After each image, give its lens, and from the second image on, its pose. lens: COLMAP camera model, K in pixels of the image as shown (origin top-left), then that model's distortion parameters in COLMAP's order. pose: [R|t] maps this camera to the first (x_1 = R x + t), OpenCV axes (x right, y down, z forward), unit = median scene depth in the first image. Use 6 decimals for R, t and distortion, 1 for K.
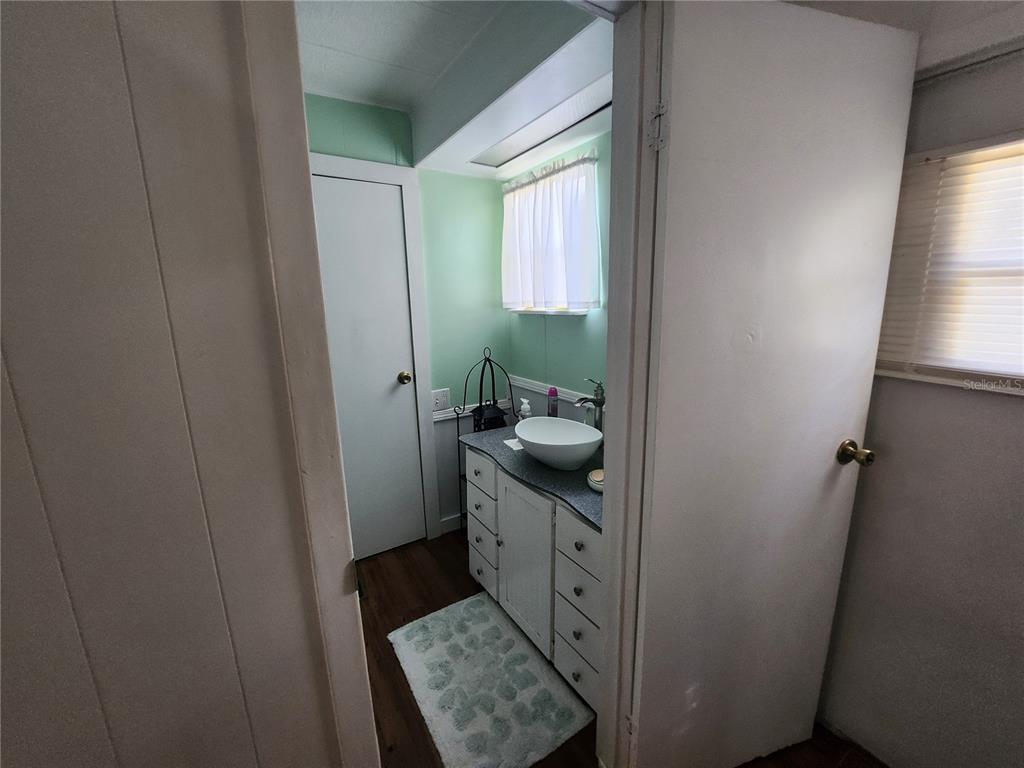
lens RADIAL K [[410.8, 0, 512.0], [0, 410.8, 384.0], [0, 0, 1]] dist [-0.019333, 0.000297]
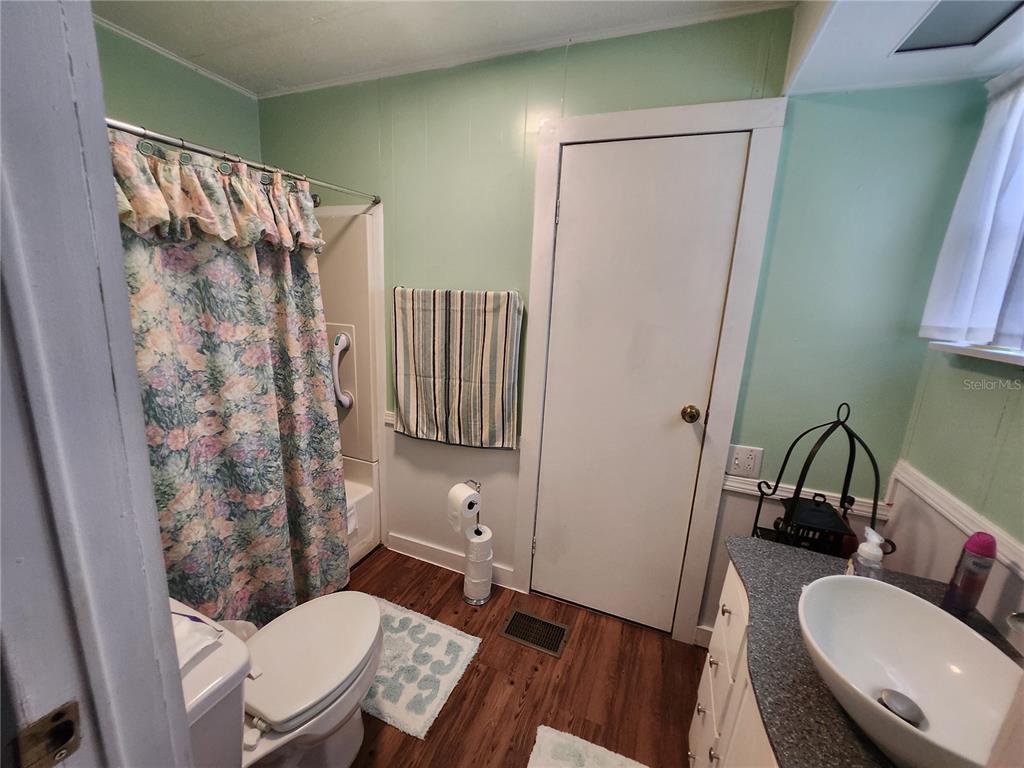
lens RADIAL K [[410.8, 0, 512.0], [0, 410.8, 384.0], [0, 0, 1]] dist [-0.019333, 0.000297]
pose [[0.580474, 0.228580, -0.781537, 0.105116], [-0.225896, 0.967323, 0.115137, -0.082276], [0.782317, 0.109712, 0.613142, 0.352183]]
